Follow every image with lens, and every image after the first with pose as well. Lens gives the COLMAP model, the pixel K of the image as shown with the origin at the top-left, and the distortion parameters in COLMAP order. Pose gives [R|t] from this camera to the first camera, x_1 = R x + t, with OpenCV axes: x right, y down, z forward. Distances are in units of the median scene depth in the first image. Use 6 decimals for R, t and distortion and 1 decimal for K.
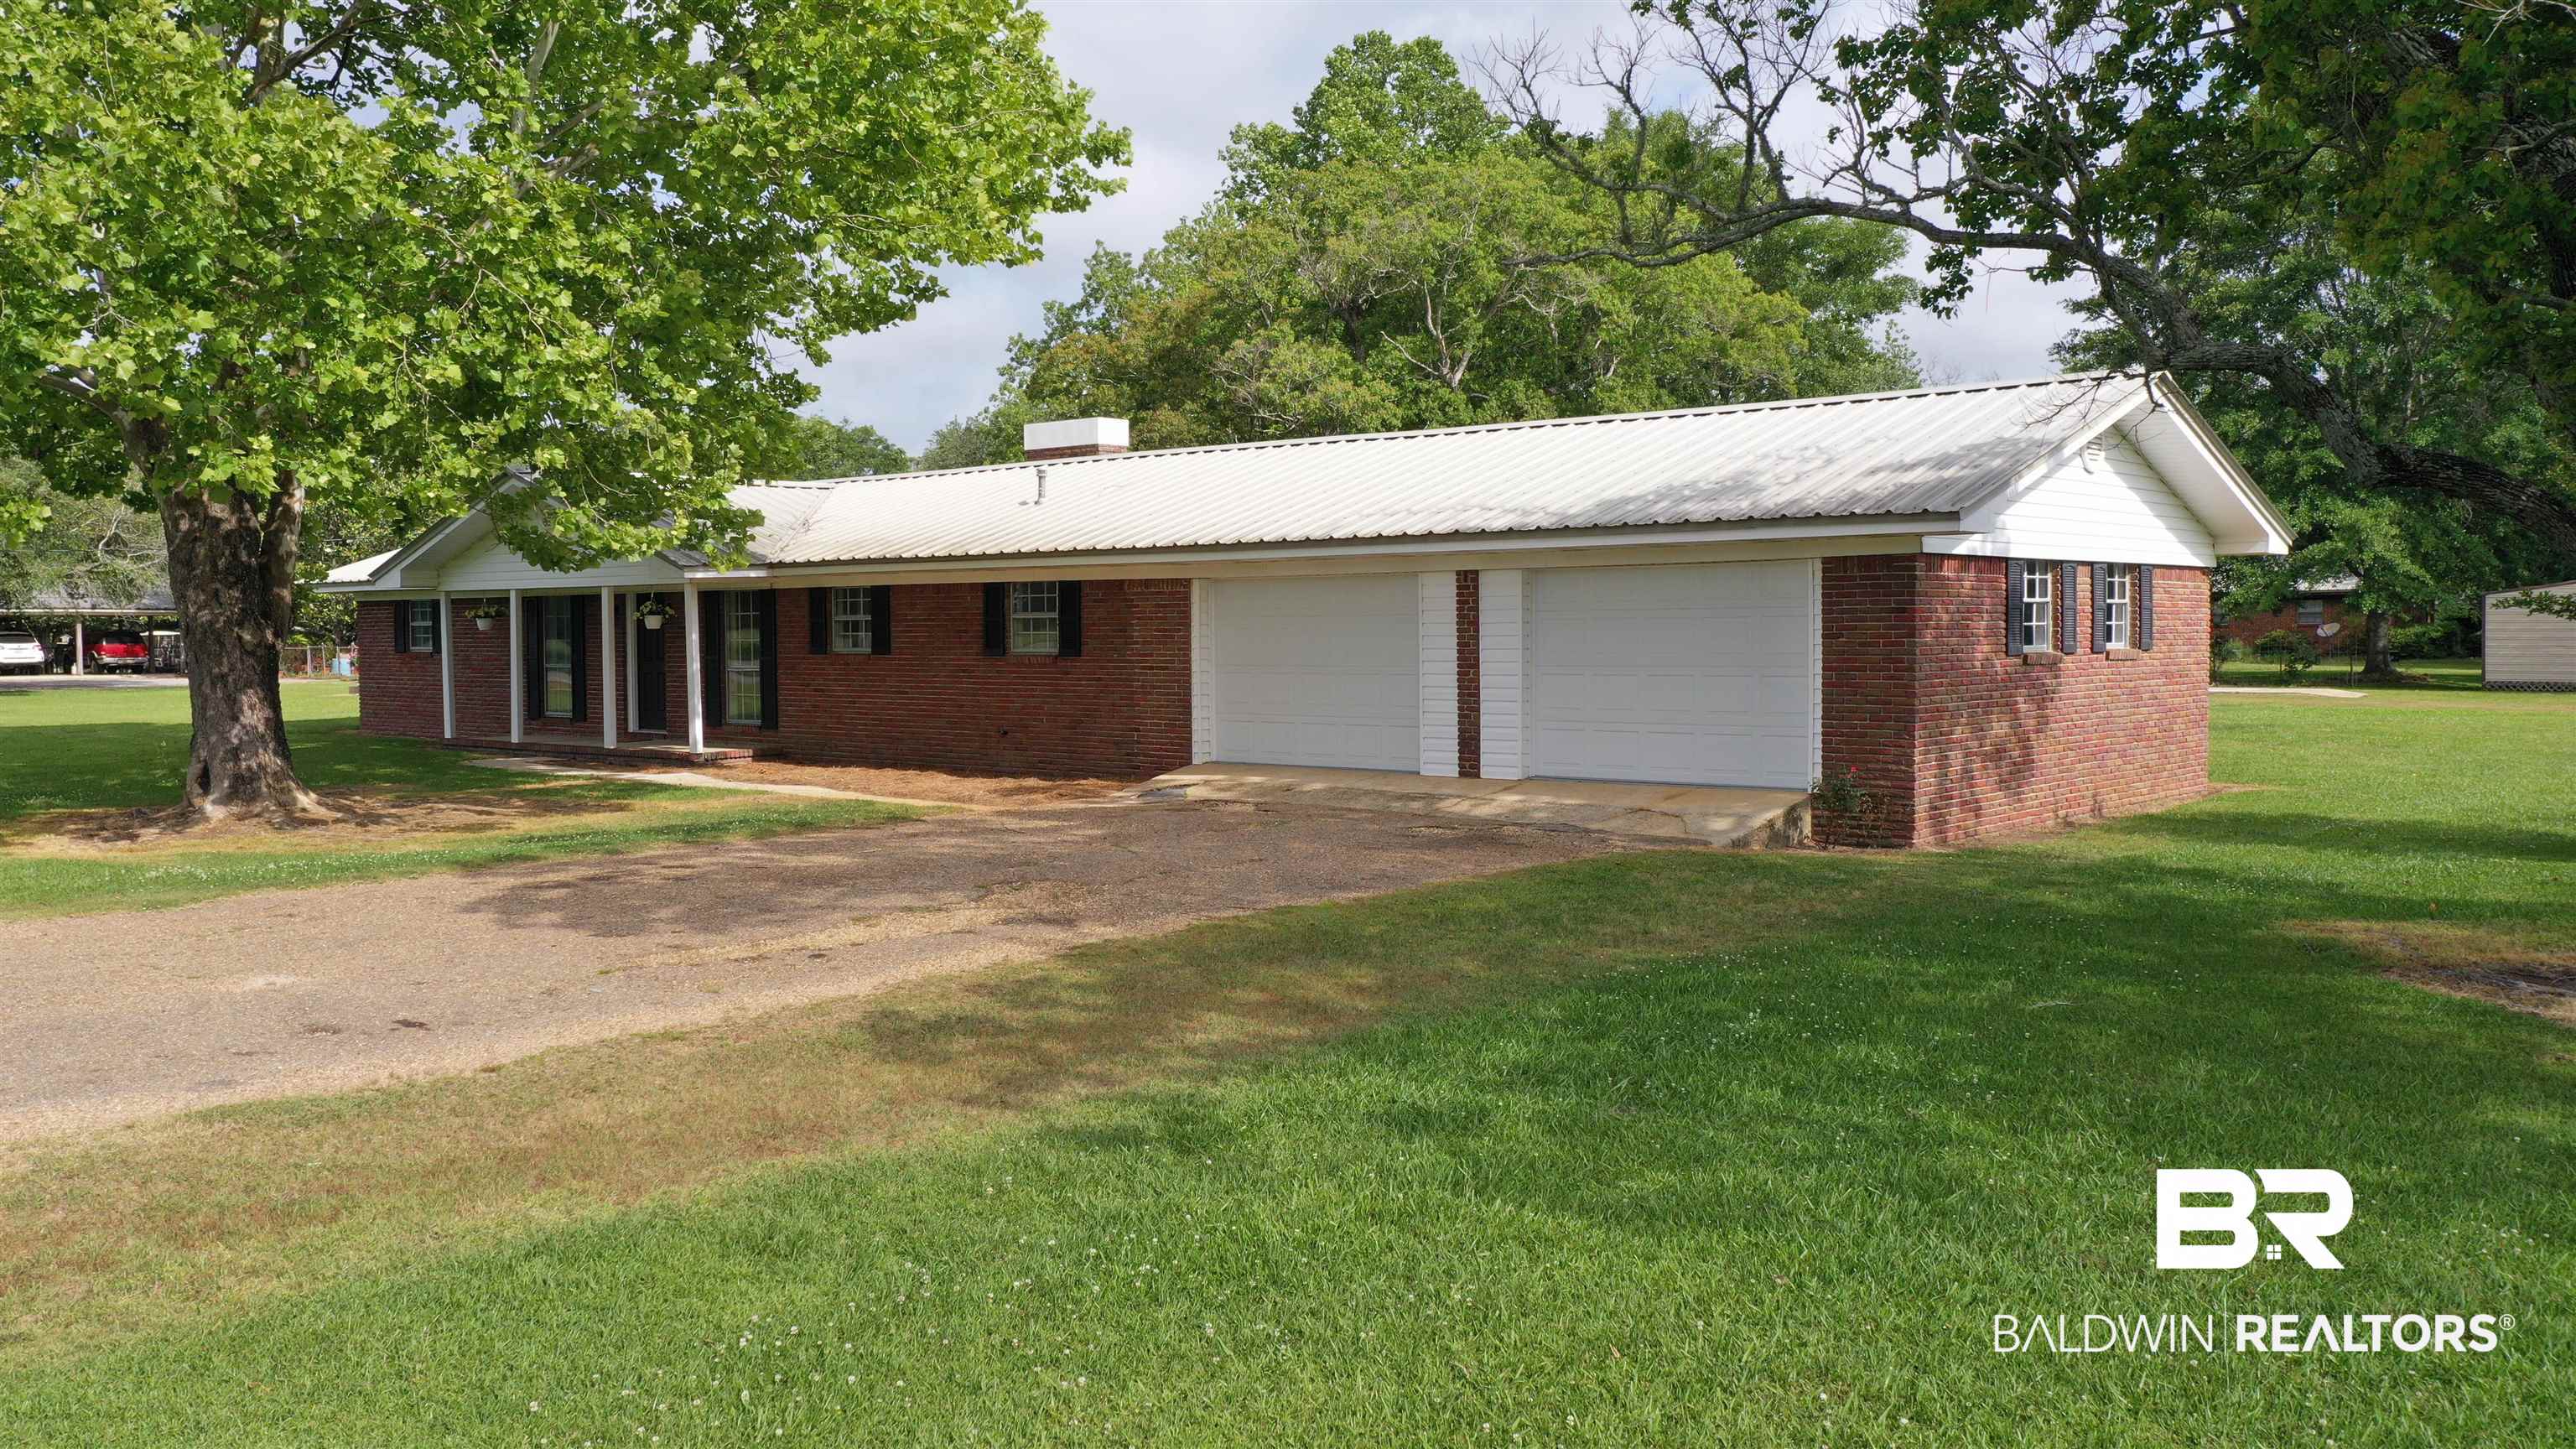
lens RADIAL K [[2088.6, 0, 1300.1], [0, 2088.6, 726.1], [0, 0, 1]] dist [0.036258, -0.001807]
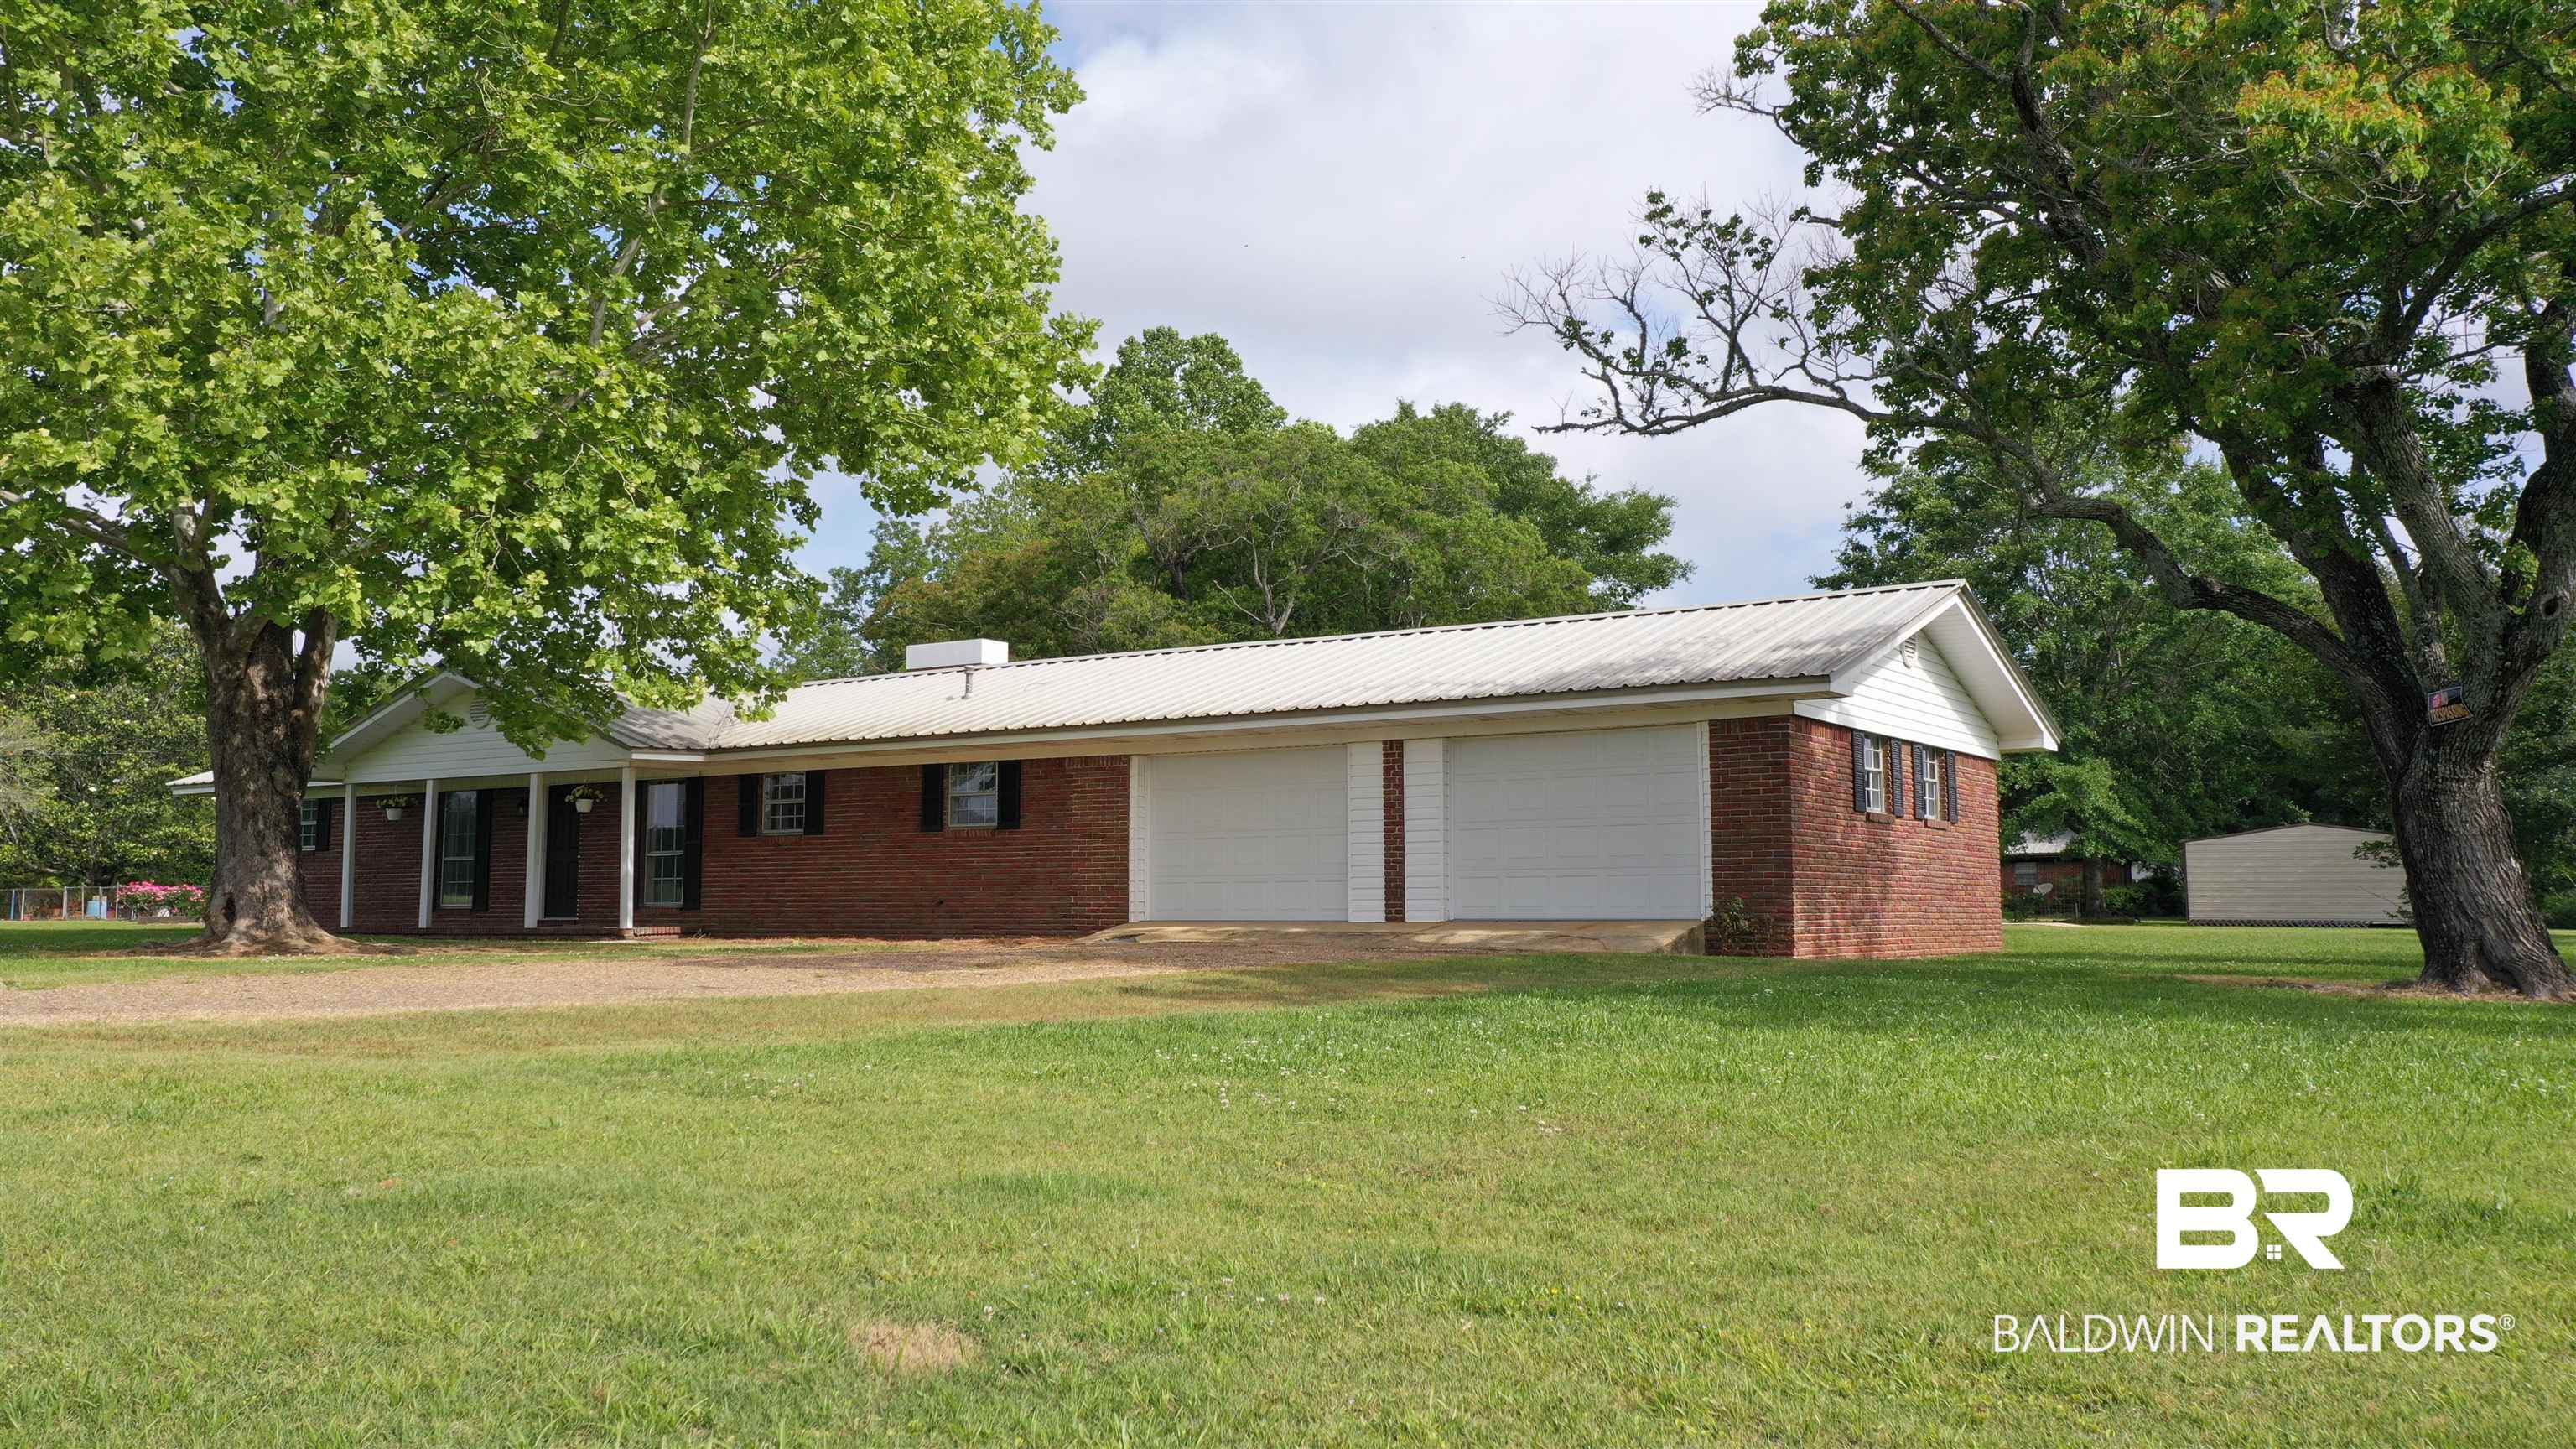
lens RADIAL K [[2088.6, 0, 1300.1], [0, 2088.6, 726.1], [0, 0, 1]] dist [0.036258, -0.001807]
pose [[0.992131, 0.017499, 0.123972, -0.111584], [-0.000332, 0.990549, -0.137156, 0.074440], [-0.125201, 0.136035, 0.982761, -0.120341]]
